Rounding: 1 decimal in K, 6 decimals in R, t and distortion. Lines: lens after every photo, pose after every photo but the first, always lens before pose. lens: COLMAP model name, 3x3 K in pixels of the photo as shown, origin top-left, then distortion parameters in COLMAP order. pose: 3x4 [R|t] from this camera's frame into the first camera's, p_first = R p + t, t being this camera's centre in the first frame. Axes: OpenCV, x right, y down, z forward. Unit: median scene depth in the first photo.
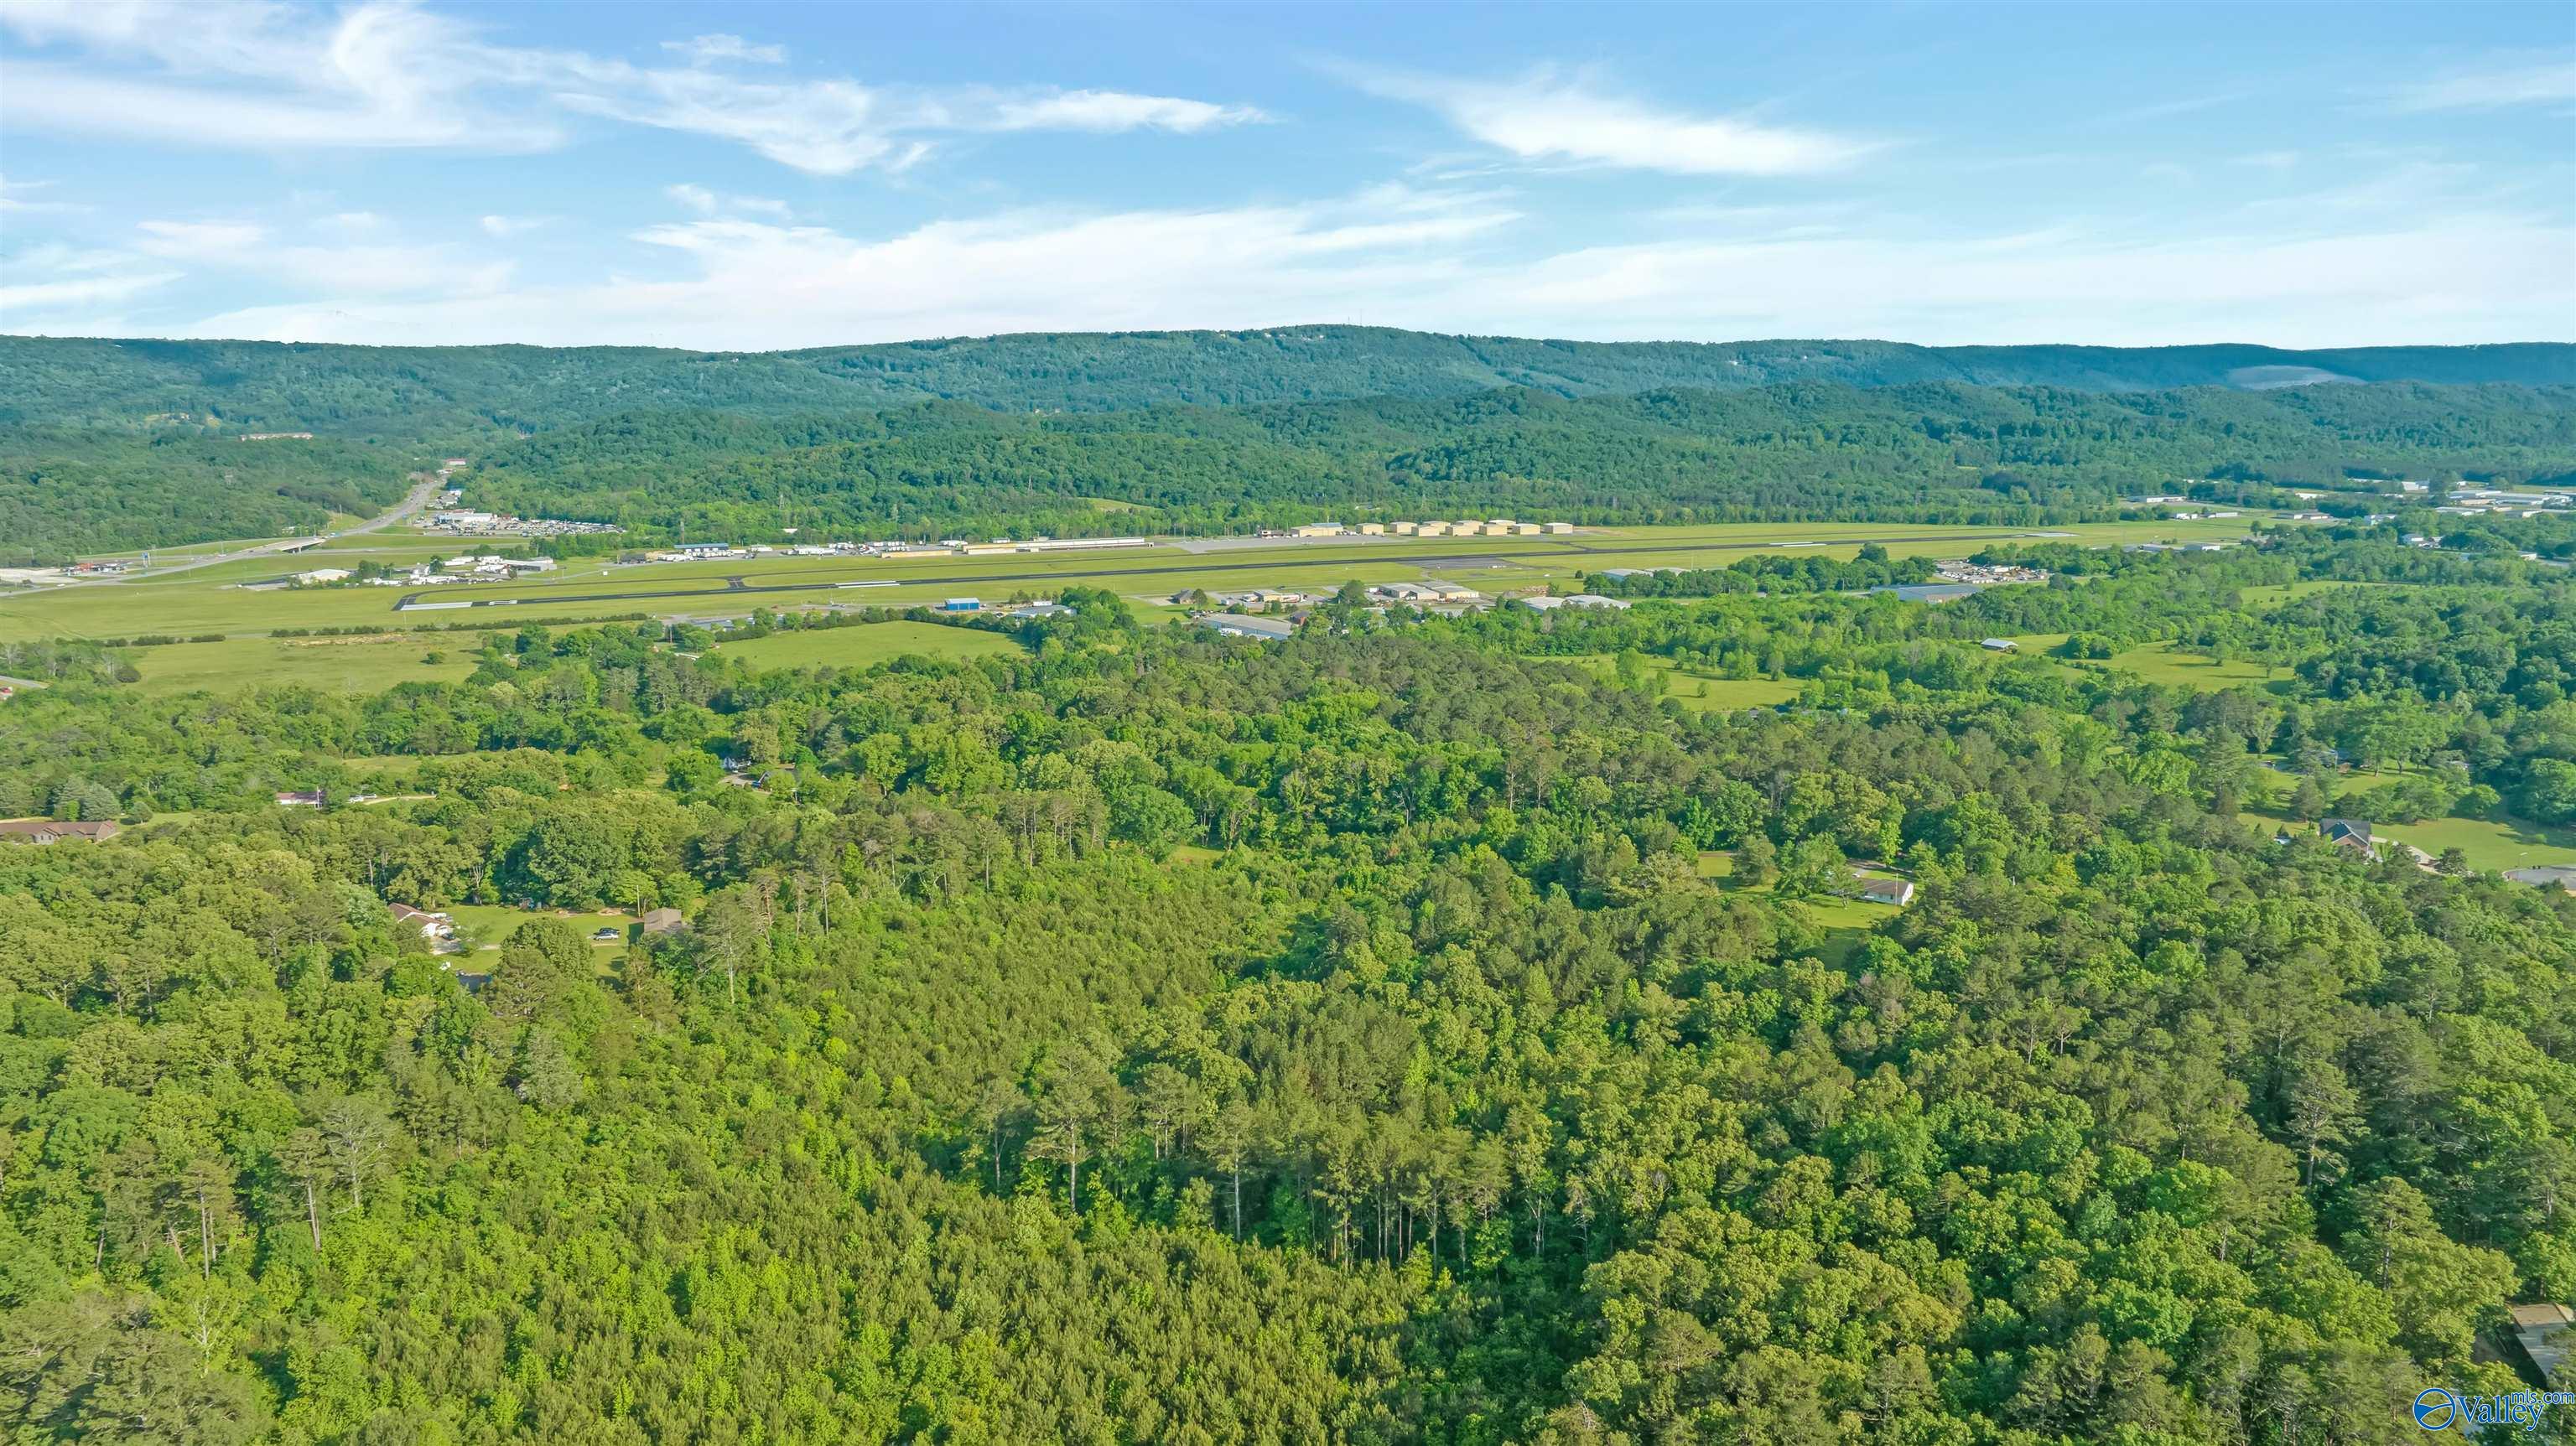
lens RADIAL K [[1829.5, 0, 1288.0], [0, 1829.5, 723.0], [0, 0, 1]] dist [-0.017257, -0.011647]
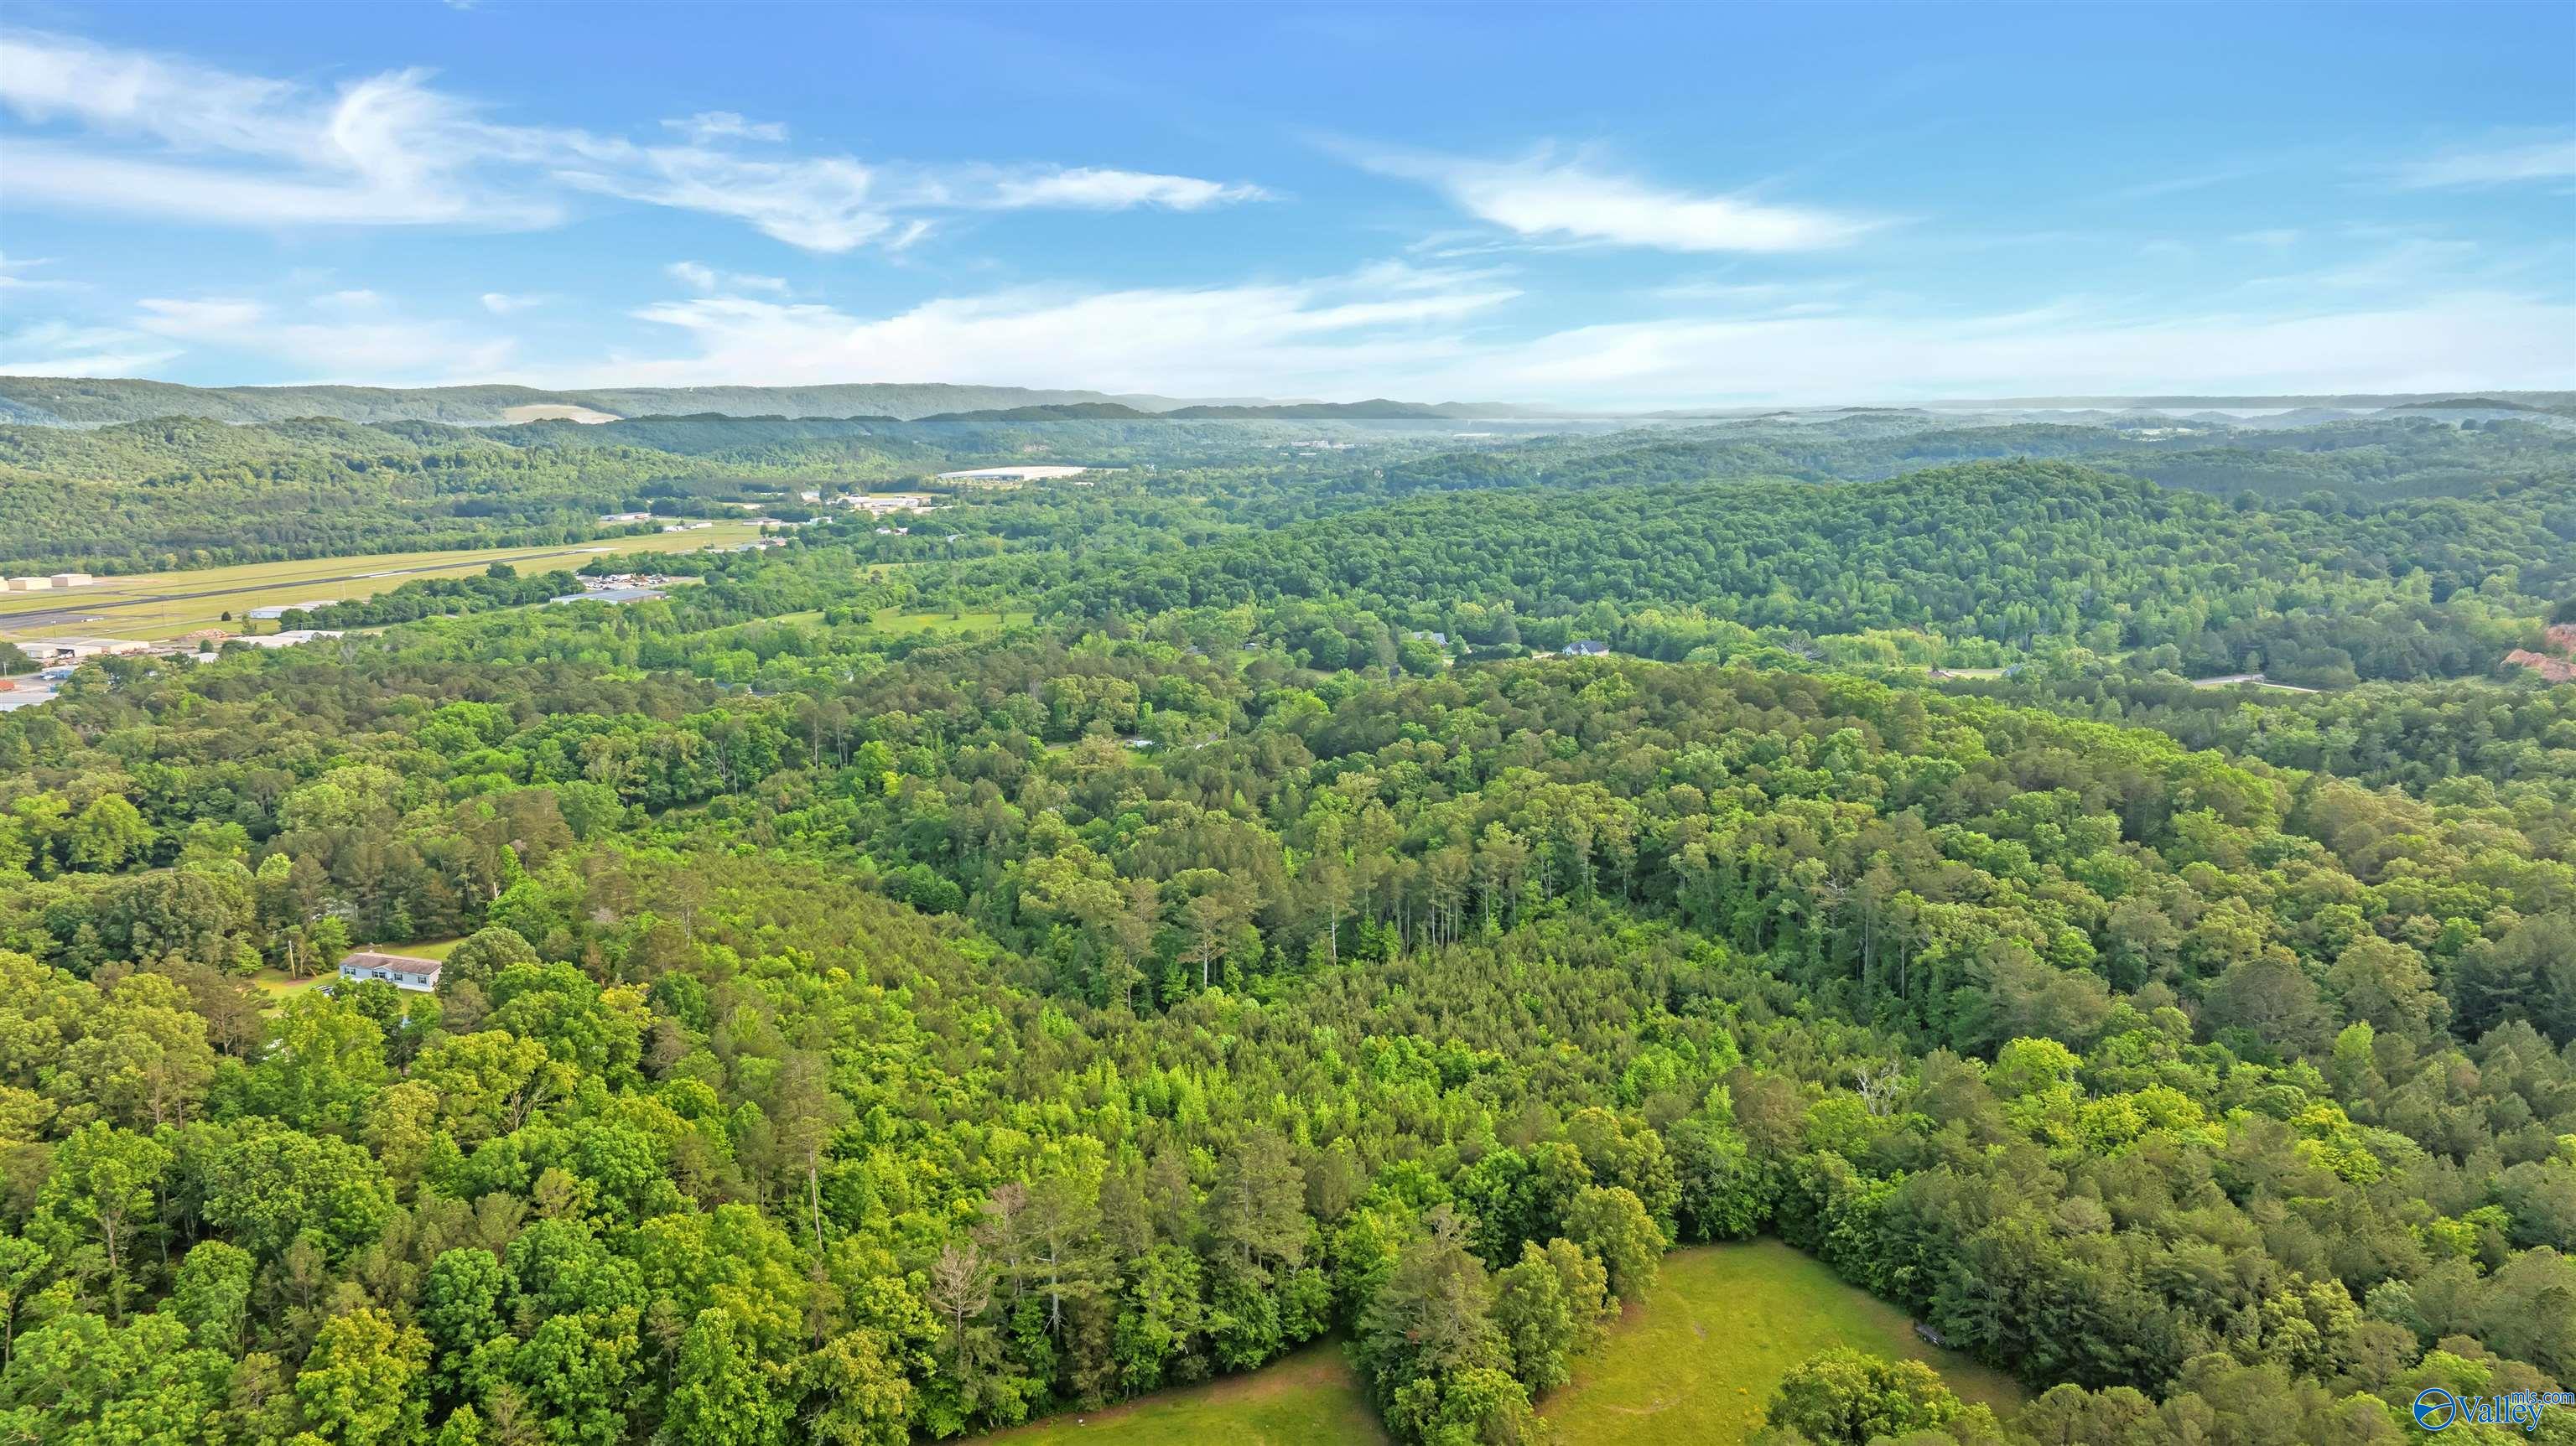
lens RADIAL K [[1827.9, 0, 1294.5], [0, 1827.9, 730.8], [0, 0, 1]] dist [-0.029731, 0.027863]
pose [[0.602282, -0.140221, 0.785871, -0.436414], [0.156592, 0.986078, 0.055933, 0.012710], [-0.782774, 0.089374, 0.615855, 0.078848]]
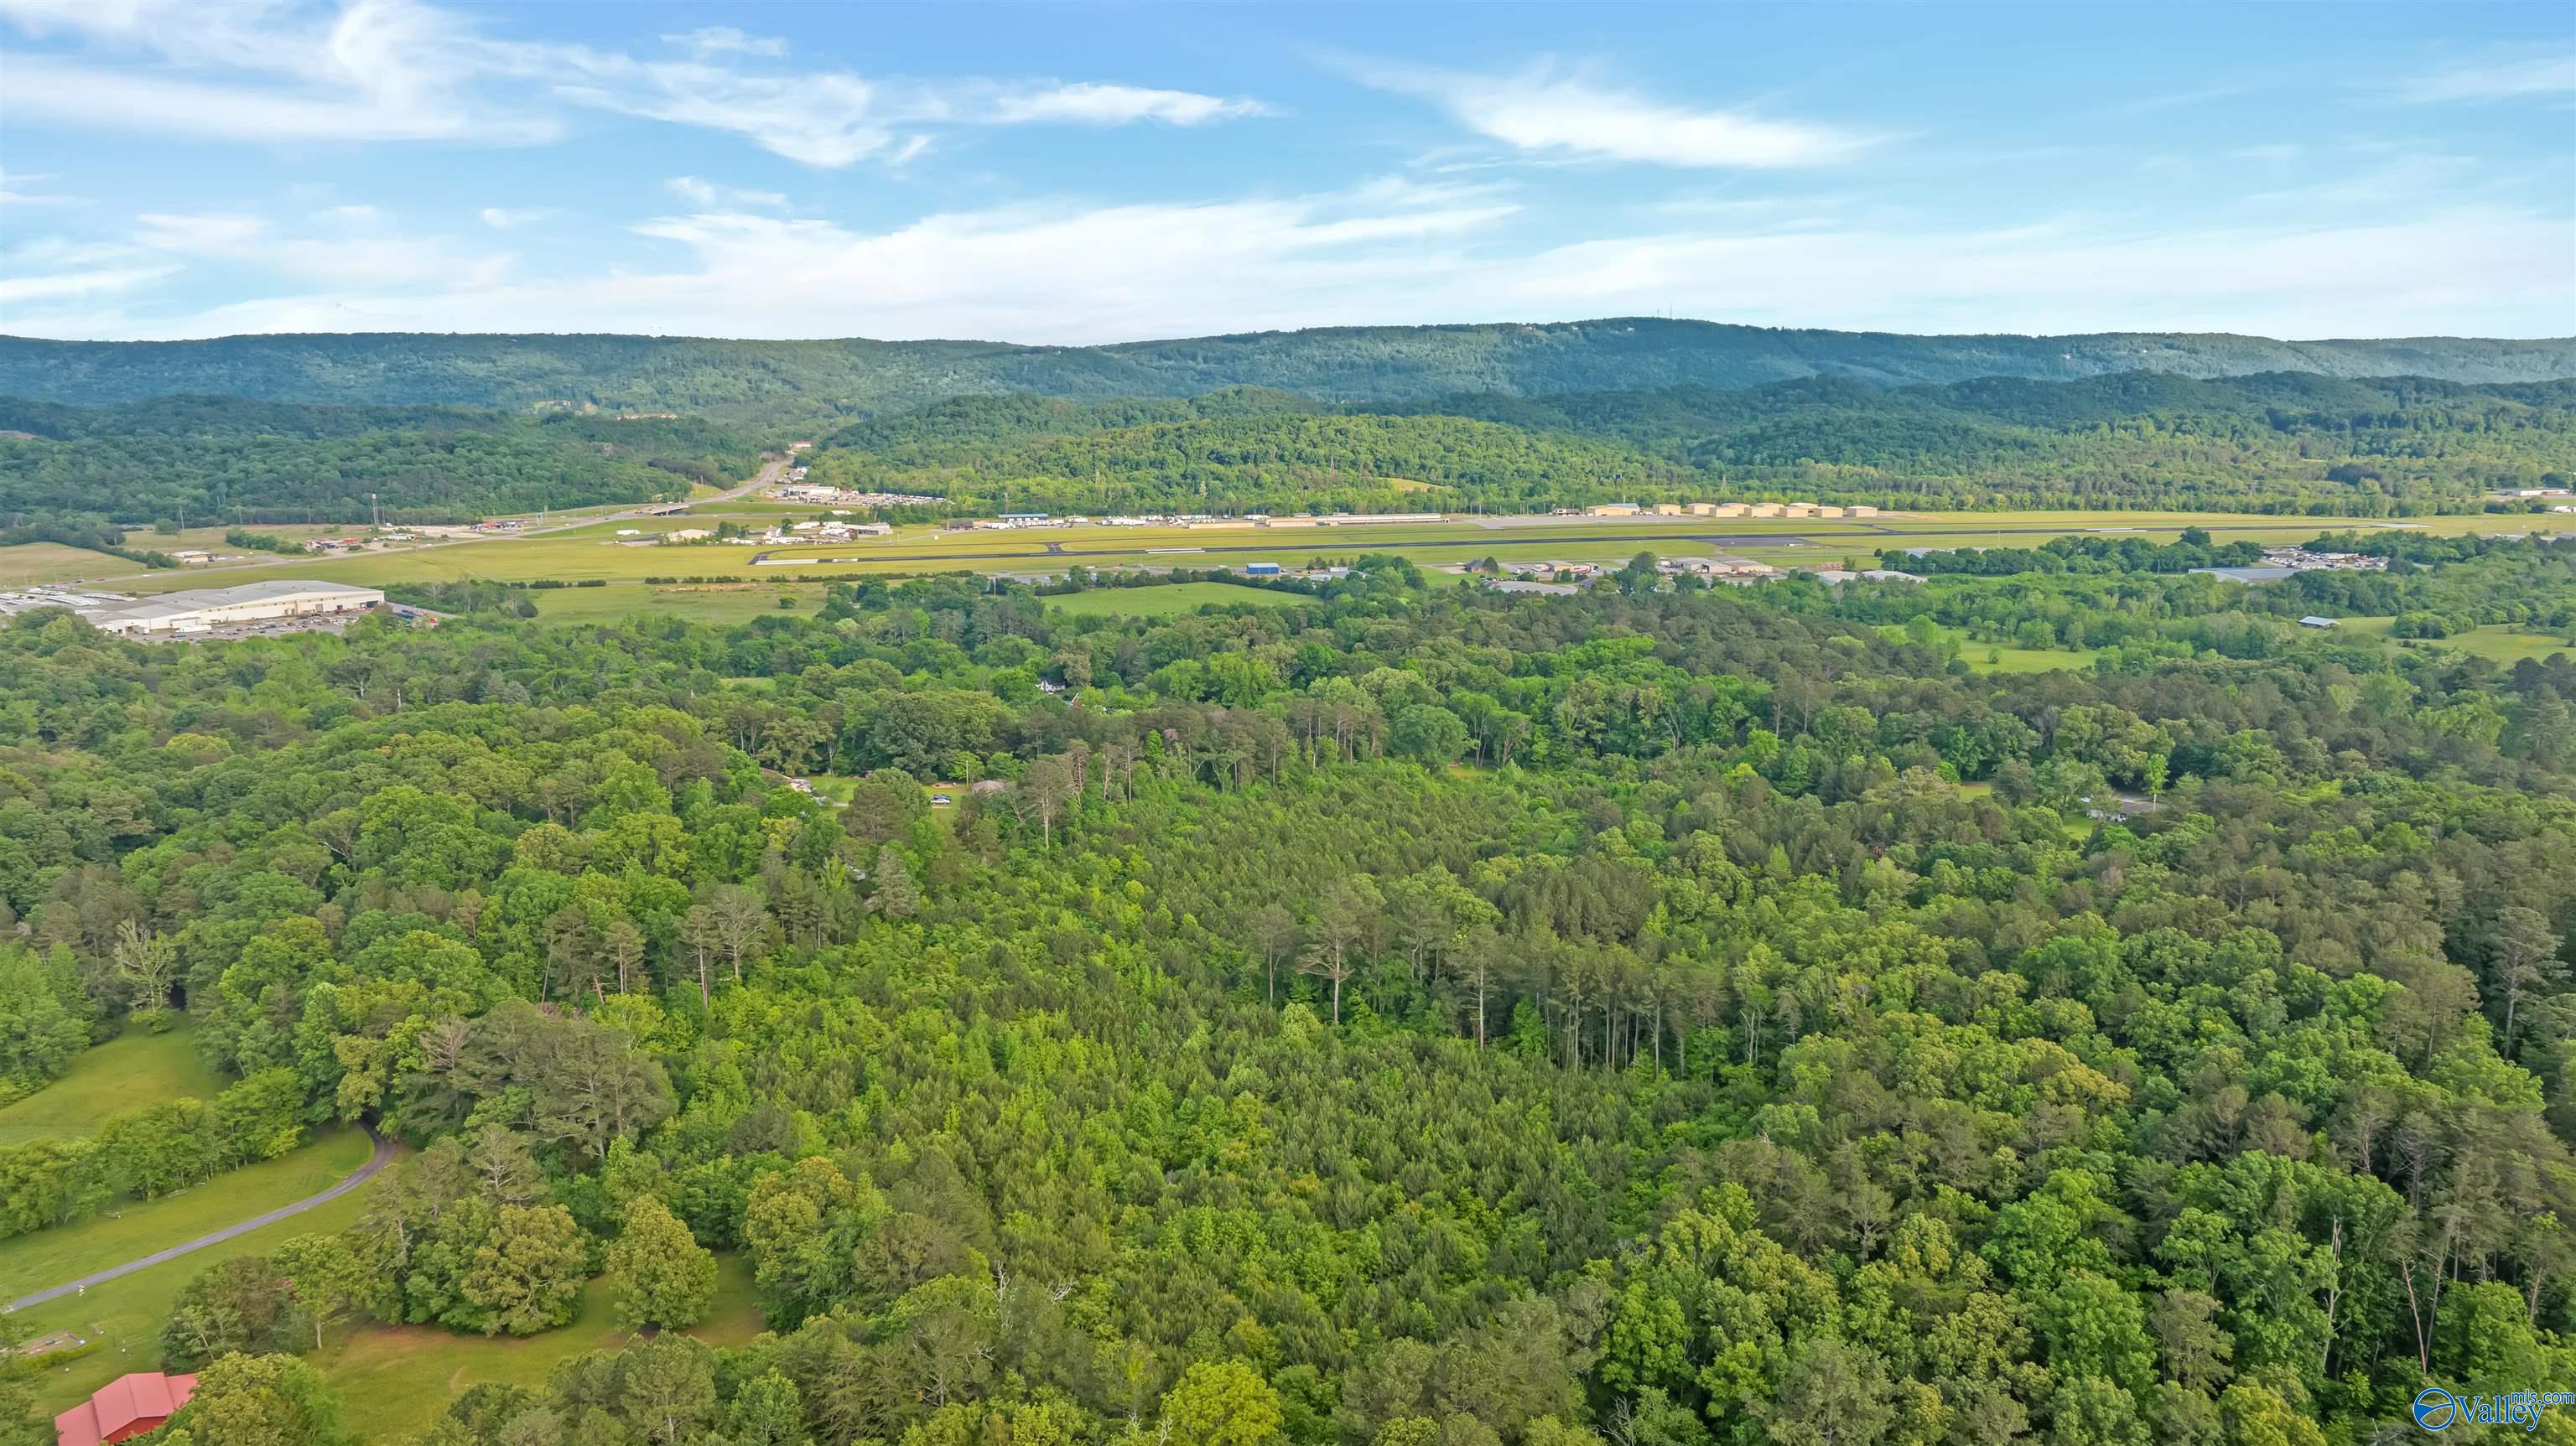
lens RADIAL K [[1831.9, 0, 1282.6], [0, 1831.9, 703.5], [0, 0, 1]] dist [-0.008947, -0.040124]
pose [[0.985946, 0.029823, -0.164380, 0.012564], [-0.031608, 0.999466, -0.008253, 0.034685], [0.164046, 0.013333, 0.986363, -0.050807]]
